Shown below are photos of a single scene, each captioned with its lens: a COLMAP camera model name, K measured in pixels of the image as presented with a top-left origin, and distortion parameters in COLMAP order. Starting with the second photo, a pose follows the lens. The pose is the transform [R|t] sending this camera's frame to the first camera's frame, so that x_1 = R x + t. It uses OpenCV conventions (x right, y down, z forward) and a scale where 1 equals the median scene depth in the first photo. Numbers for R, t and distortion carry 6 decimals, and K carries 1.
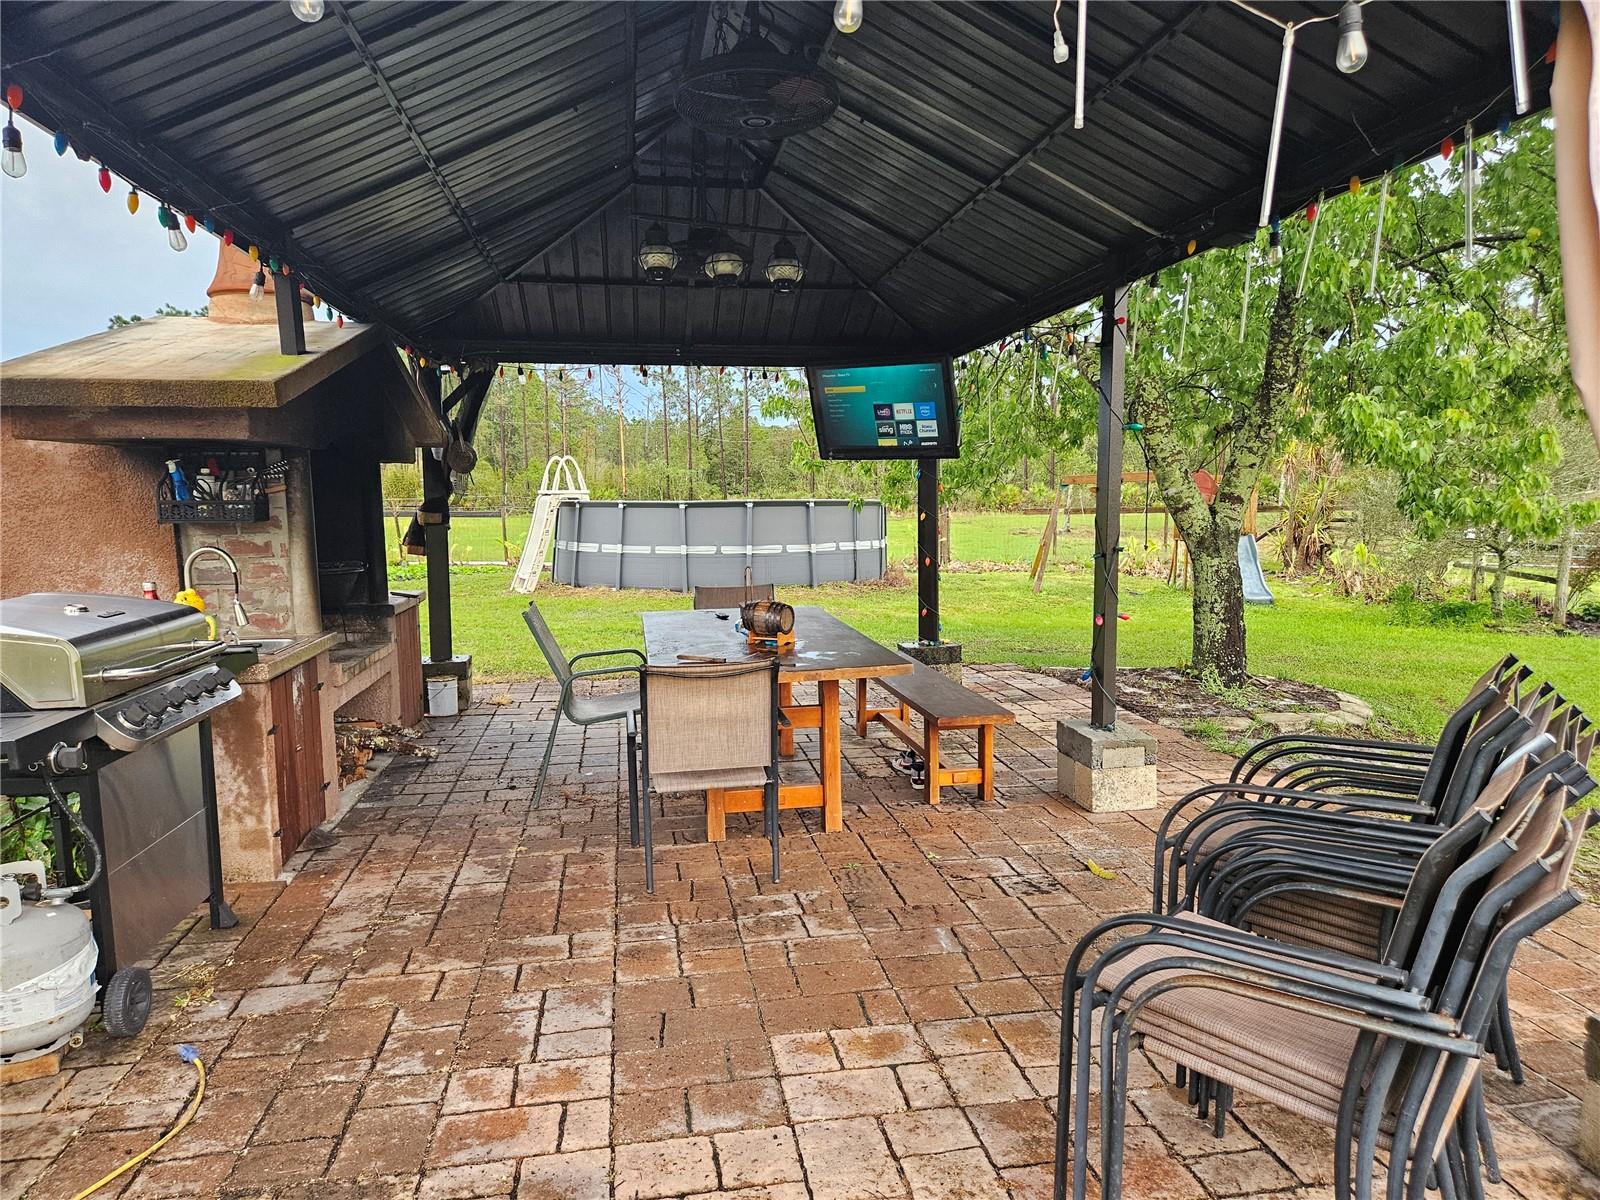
lens RADIAL K [[1062.3, 0, 797.4], [0, 1062.3, 608.9], [0, 0, 1]] dist [0.059418, -0.046363]
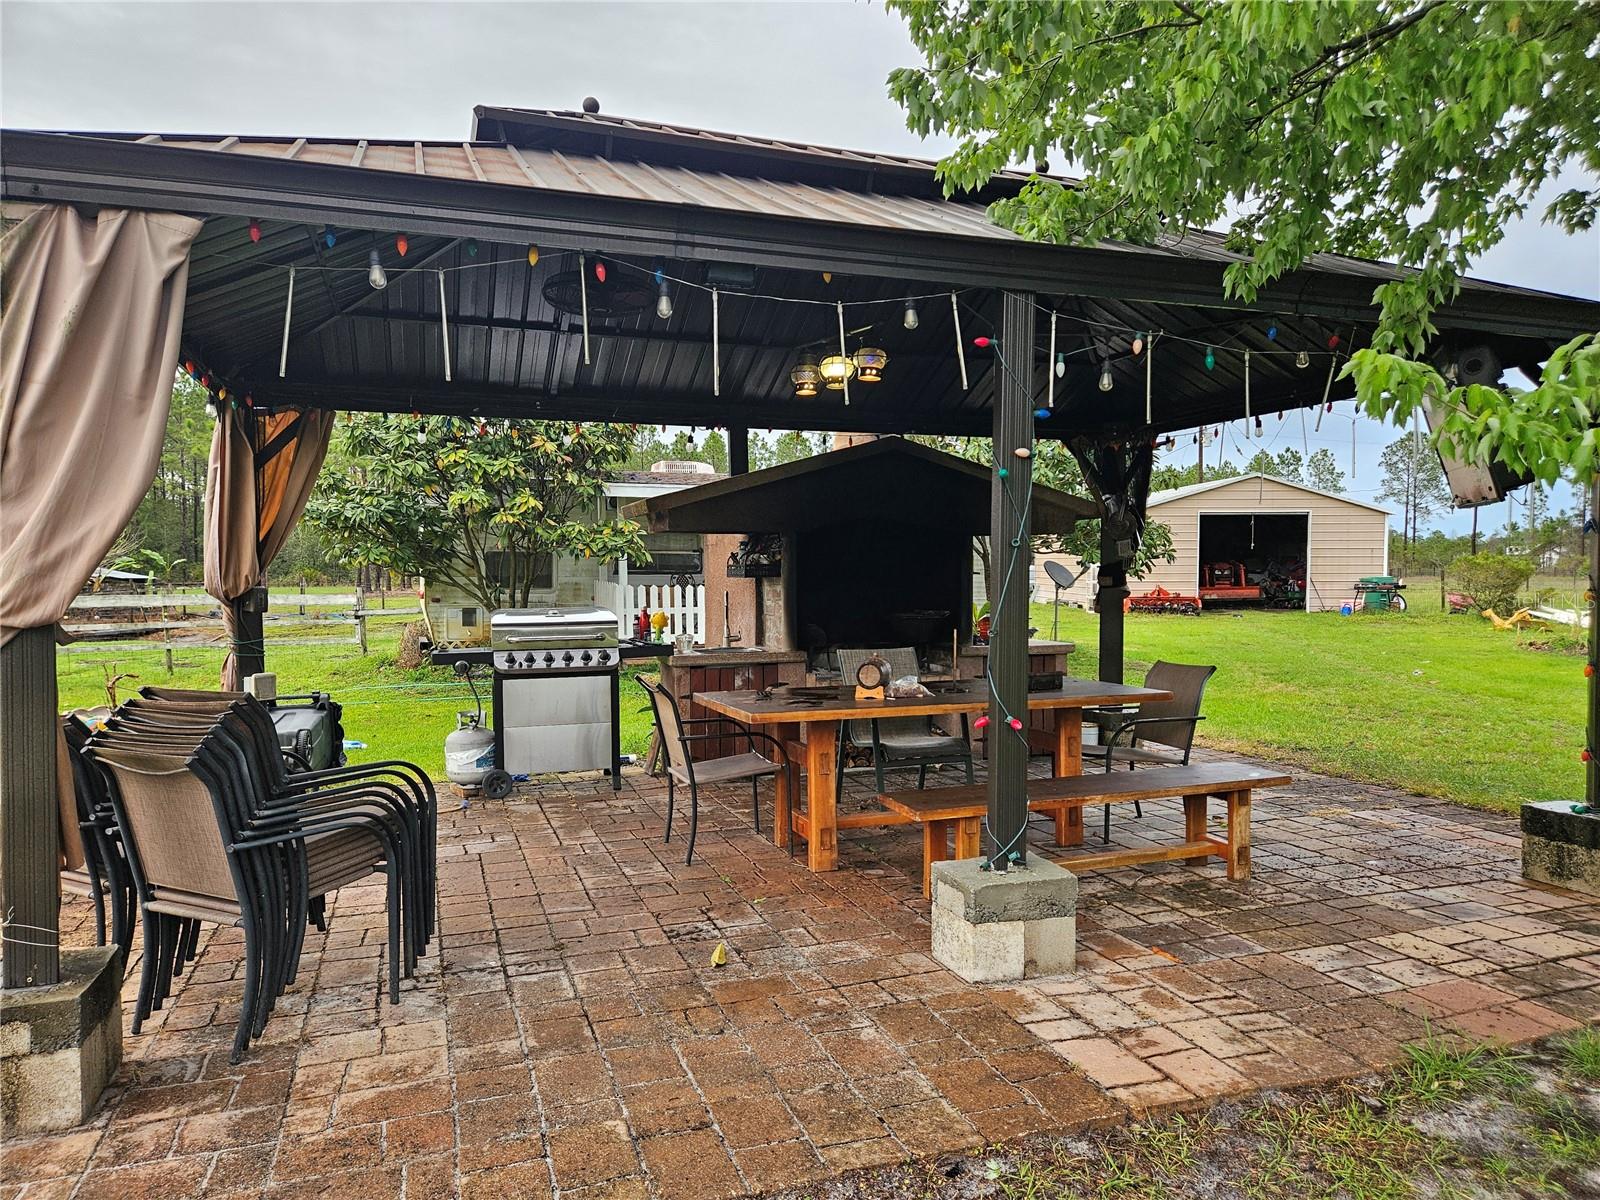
lens RADIAL K [[1062.3, 0, 791.6], [0, 1062.3, 602.7], [0, 0, 1]] dist [0.059418, -0.046363]
pose [[0.174654, 0.041848, -0.983740, 0.749699], [-0.105529, 0.994137, 0.023555, -0.058239], [0.978958, 0.099699, 0.178046, 0.525759]]
